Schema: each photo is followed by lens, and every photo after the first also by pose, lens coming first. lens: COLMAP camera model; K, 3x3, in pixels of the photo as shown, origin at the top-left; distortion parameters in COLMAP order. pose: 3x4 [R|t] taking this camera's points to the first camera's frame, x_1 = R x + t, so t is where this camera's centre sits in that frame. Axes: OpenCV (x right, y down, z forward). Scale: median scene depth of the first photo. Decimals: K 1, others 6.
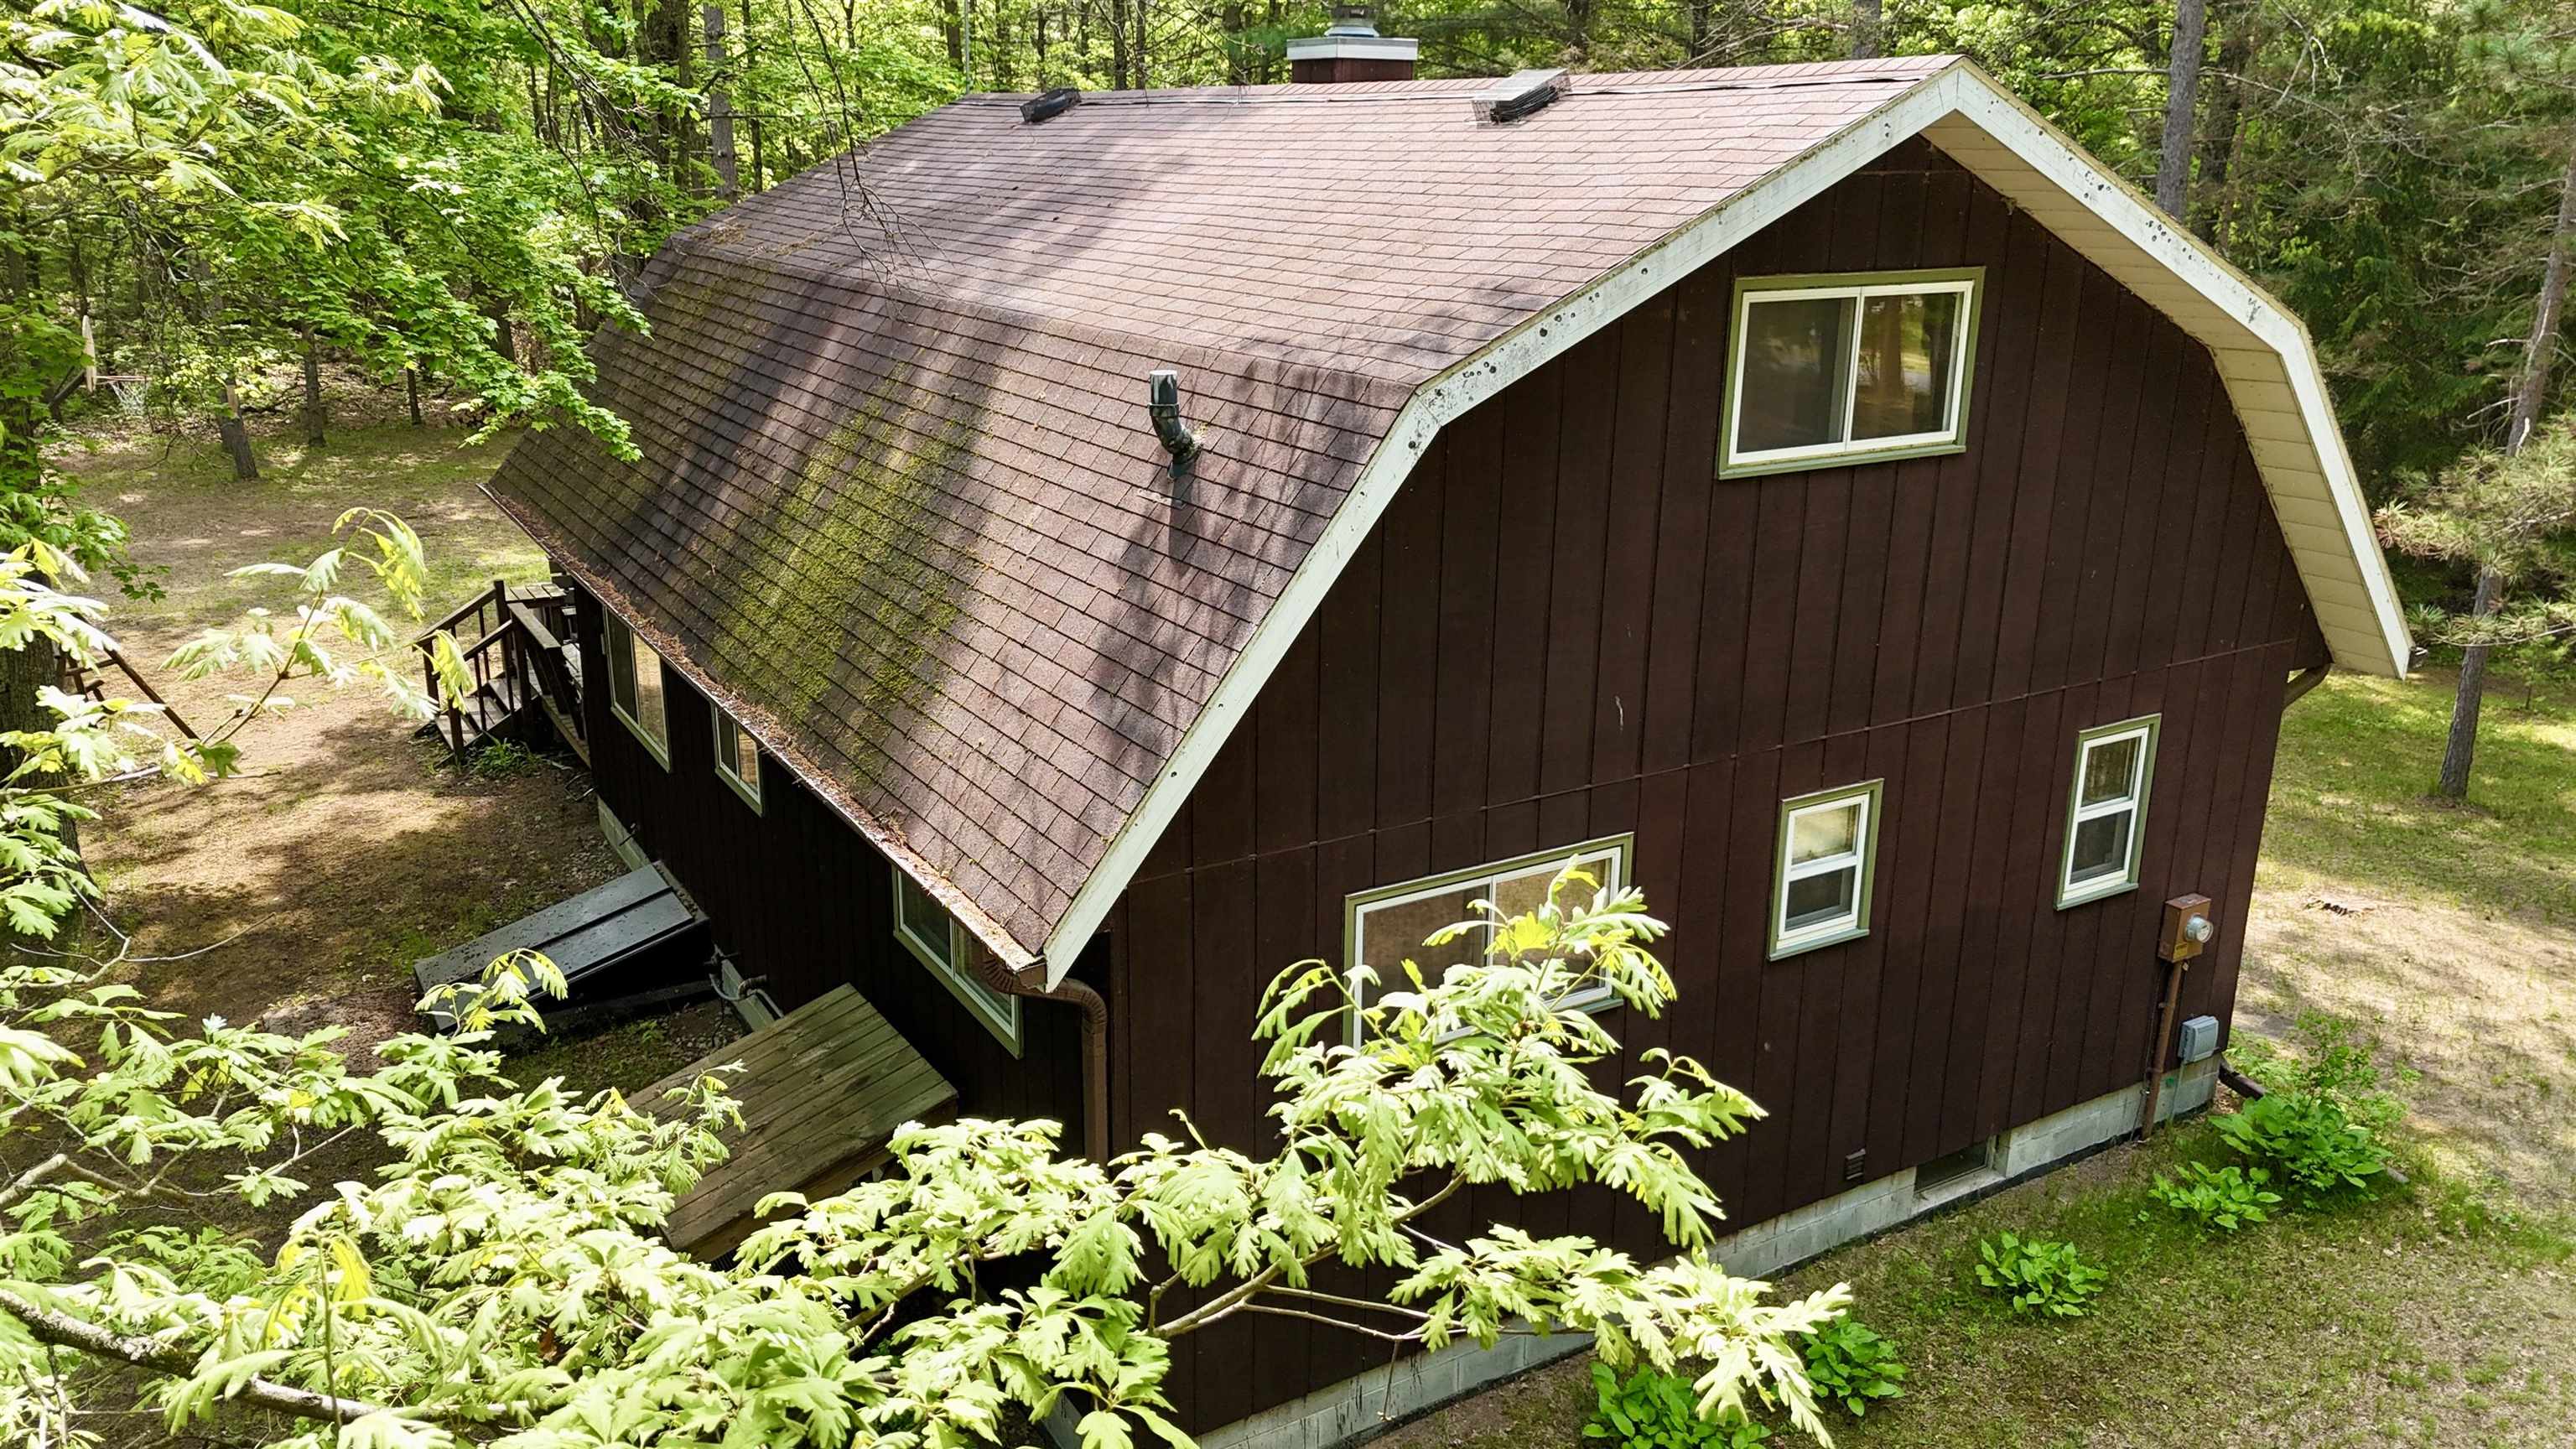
lens RADIAL K [[1865.7, 0, 1287.1], [0, 1865.7, 727.4], [0, 0, 1]] dist [0.055751, -0.048616]
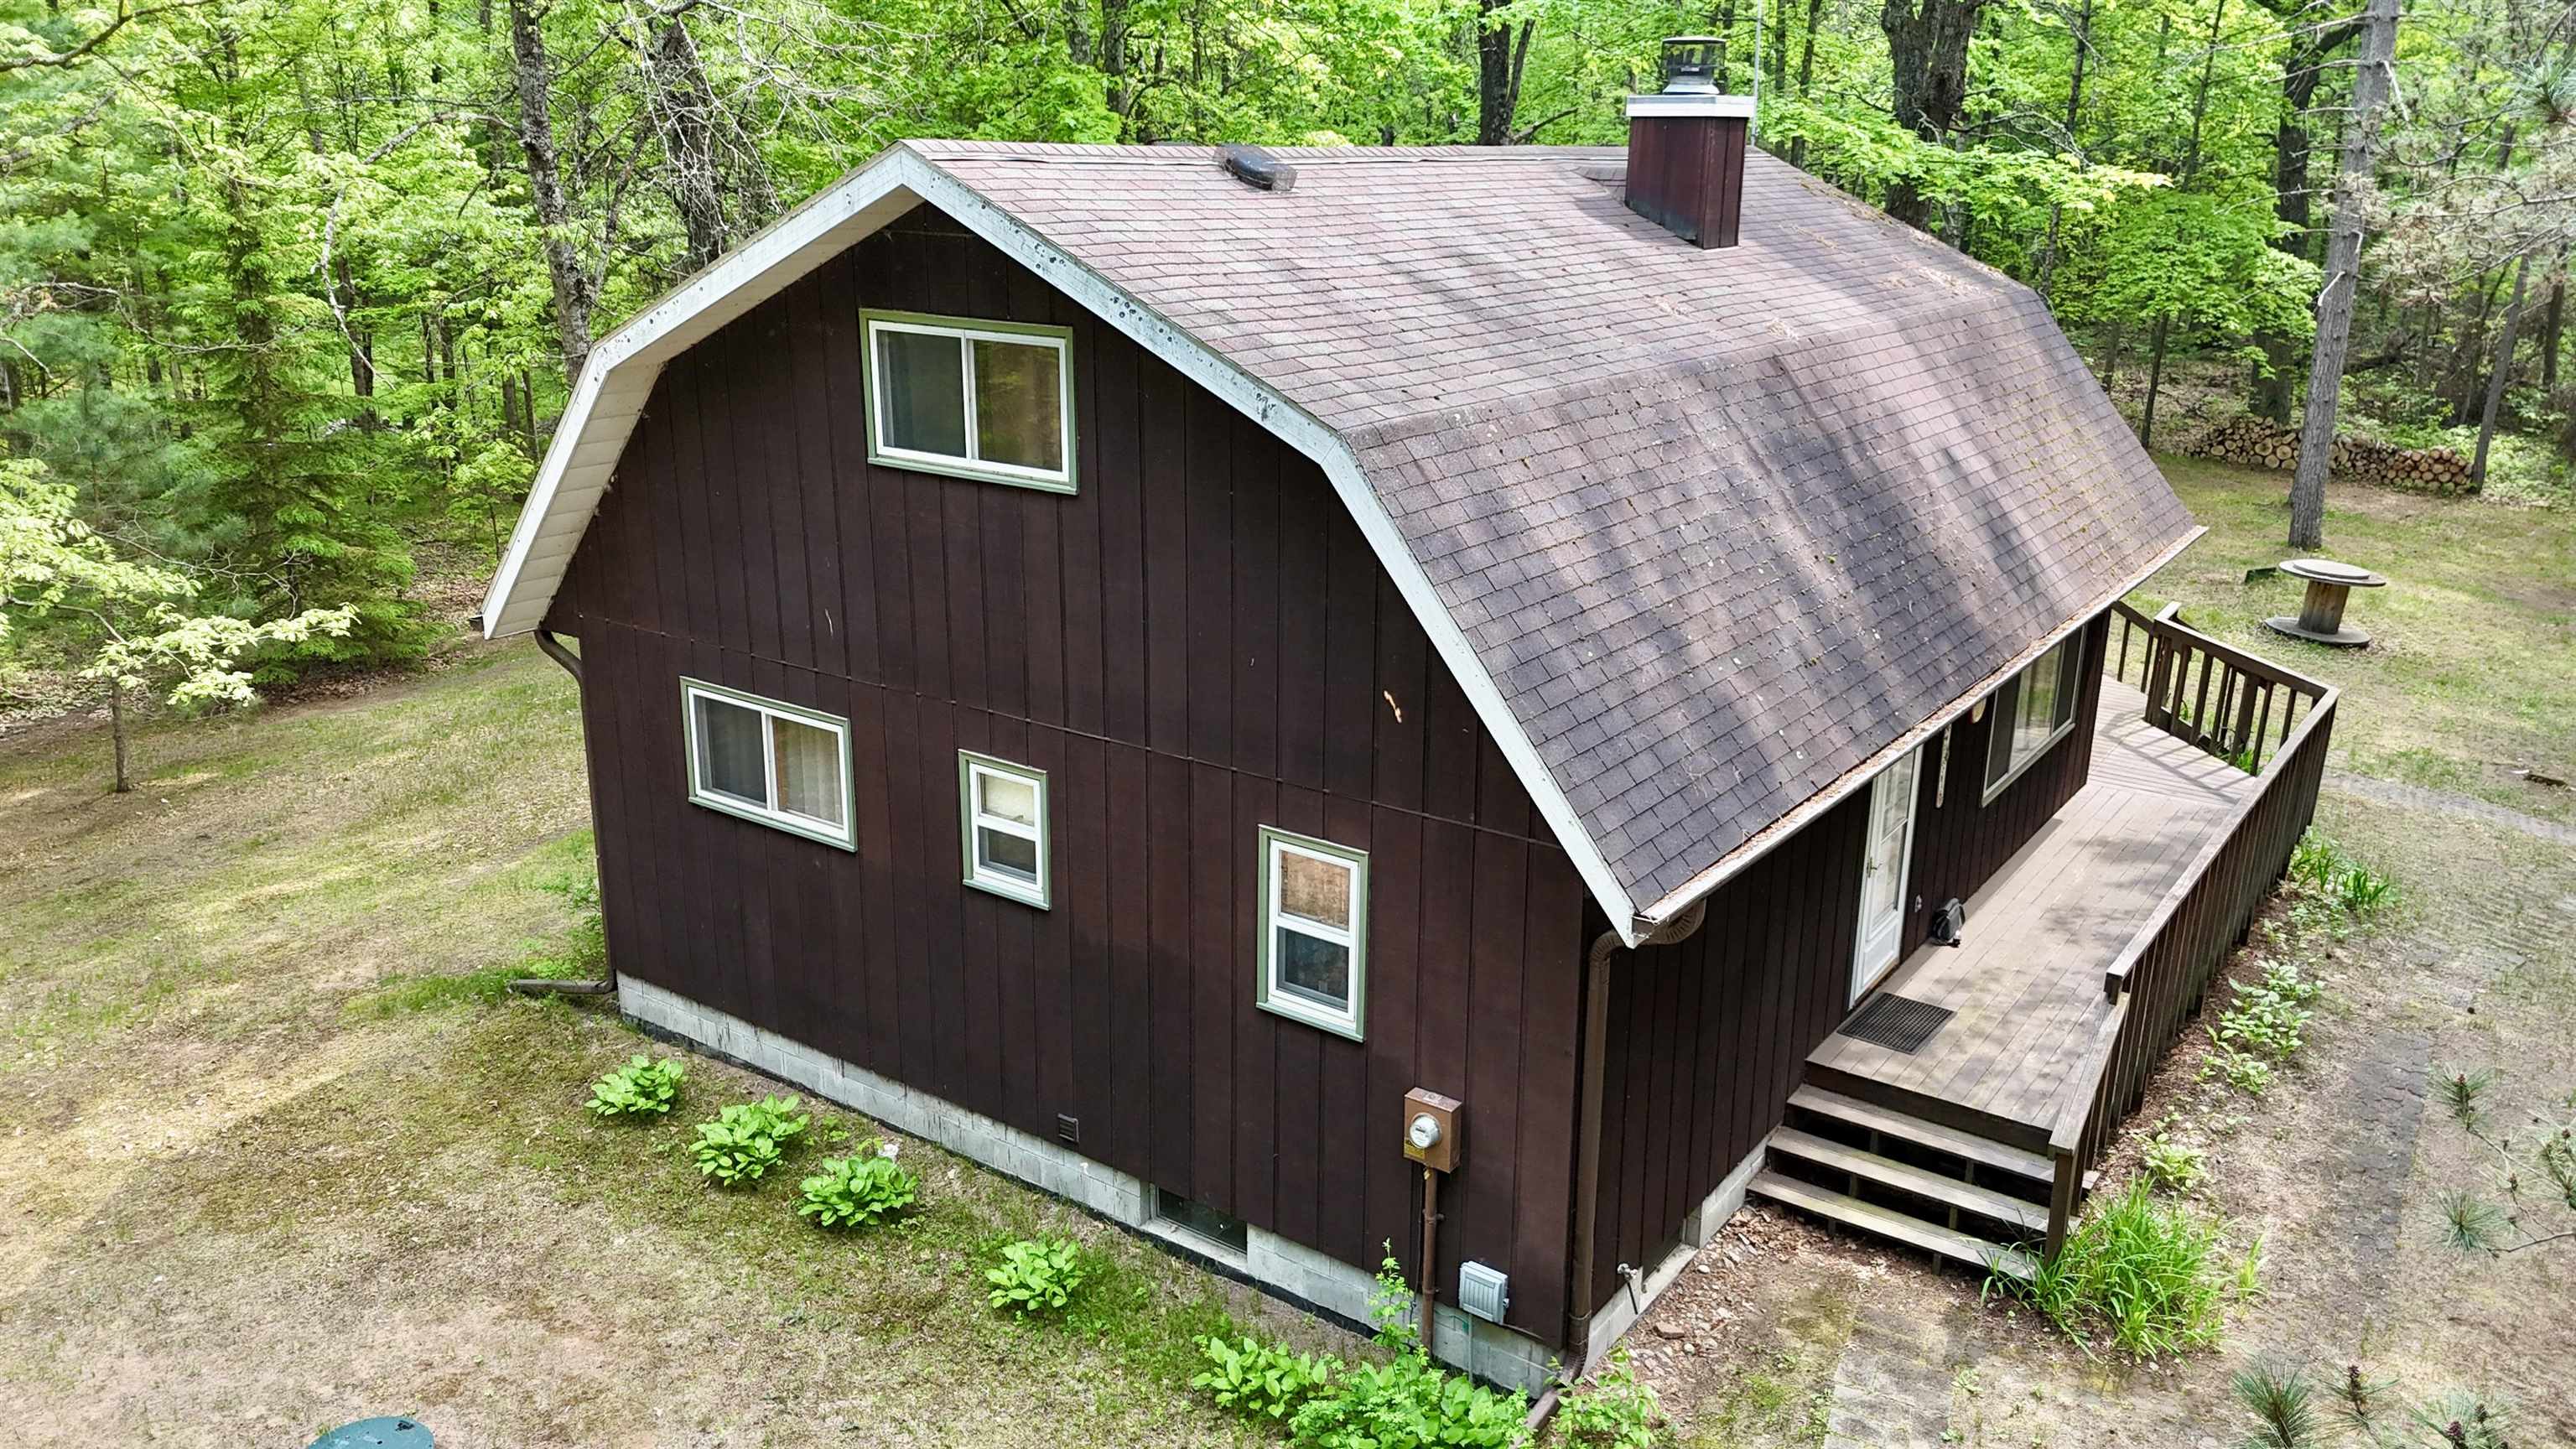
lens RADIAL K [[1865.7, 0, 1290.7], [0, 1865.7, 721.5], [0, 0, 1]] dist [0.055751, -0.048616]
pose [[0.402032, 0.268235, -0.875454, 1.371355], [-0.277533, 0.946846, 0.162659, -0.228243], [0.872551, 0.177573, 0.455107, 0.622702]]
